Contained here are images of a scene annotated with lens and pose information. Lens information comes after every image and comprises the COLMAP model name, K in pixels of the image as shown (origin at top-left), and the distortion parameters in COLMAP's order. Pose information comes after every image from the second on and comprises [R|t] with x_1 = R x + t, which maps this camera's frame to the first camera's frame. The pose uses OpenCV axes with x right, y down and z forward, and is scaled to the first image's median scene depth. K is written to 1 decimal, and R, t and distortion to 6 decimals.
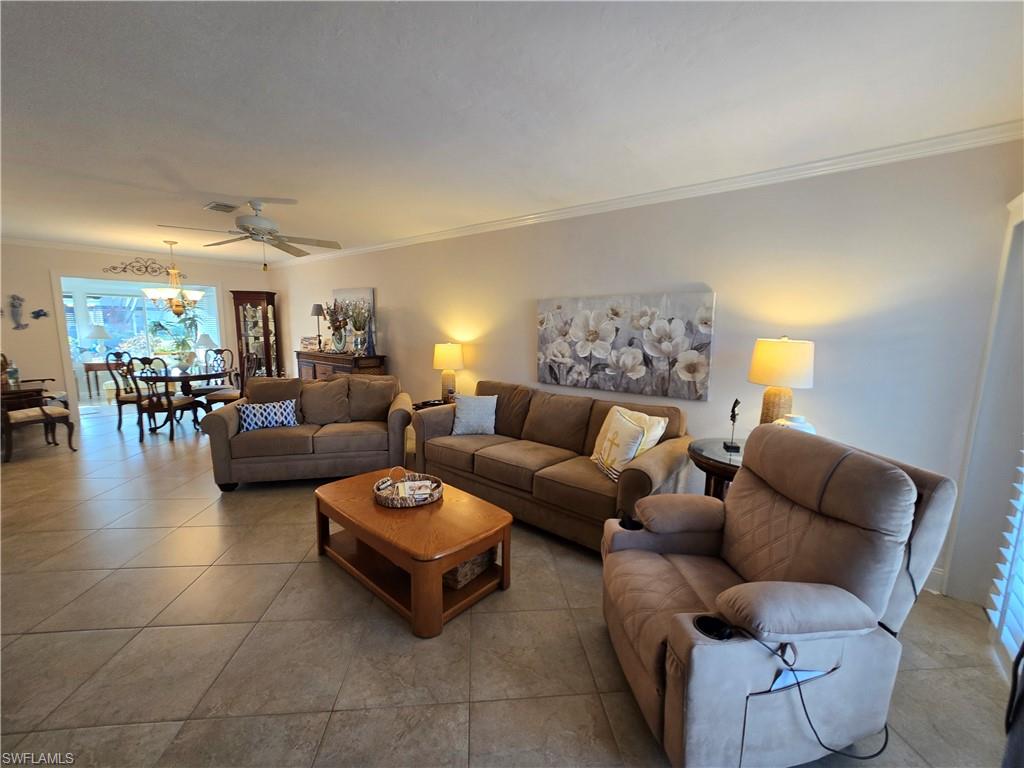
lens RADIAL K [[418.4, 0, 512.0], [0, 418.4, 384.0], [0, 0, 1]] dist [0.000789, 0.000182]
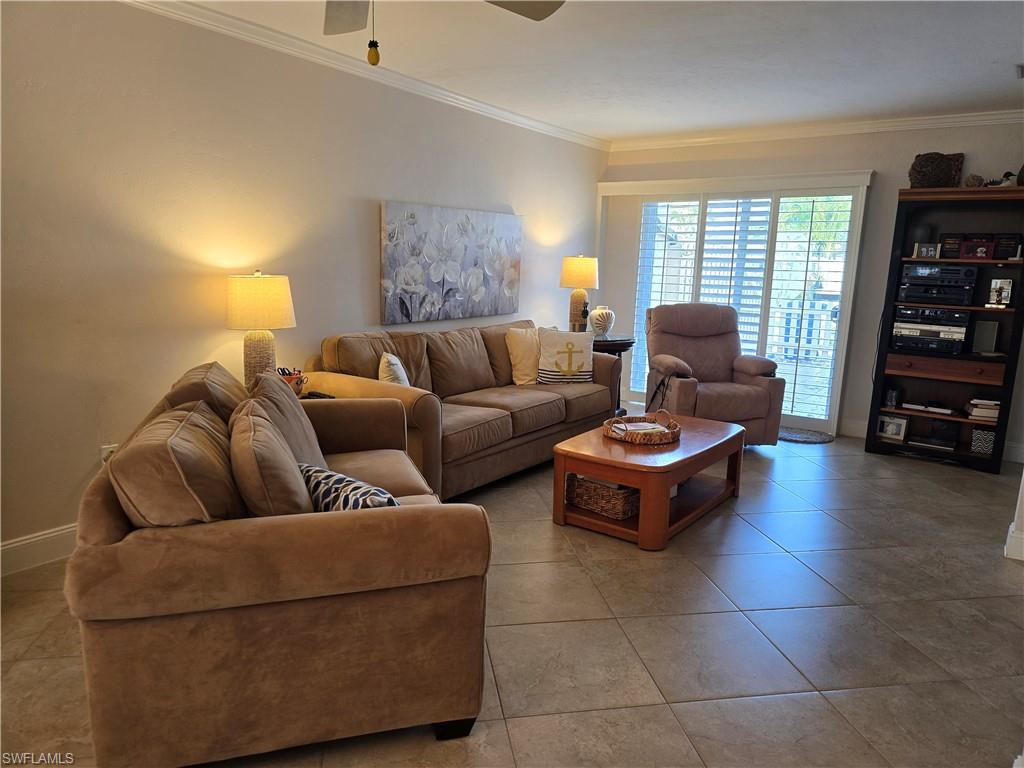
lens RADIAL K [[685.5, 0, 512.0], [0, 685.5, 384.0], [0, 0, 1]] dist [0.059412, -0.049873]
pose [[-0.074247, -0.194449, 0.978099, -1.158362], [0.111389, 0.973051, 0.201901, -0.123094], [-0.990999, 0.123940, -0.050586, 0.936160]]
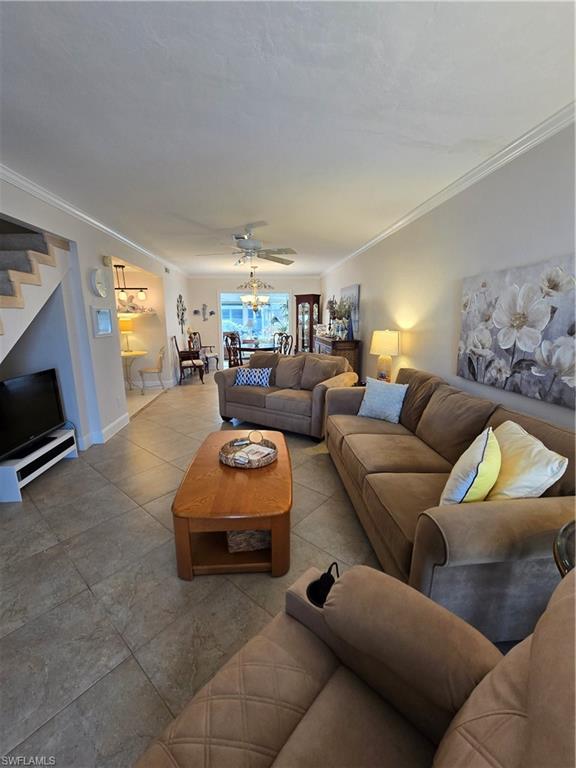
lens RADIAL K [[310.7, 0, 288.0], [0, 310.7, 384.0], [0, 0, 1]] dist [-0.002977, -0.000223]
pose [[0.704634, 0.132901, -0.697013, 0.289501], [-0.086872, 0.991071, 0.101148, -0.024069], [0.704233, -0.010722, 0.709888, 0.320322]]
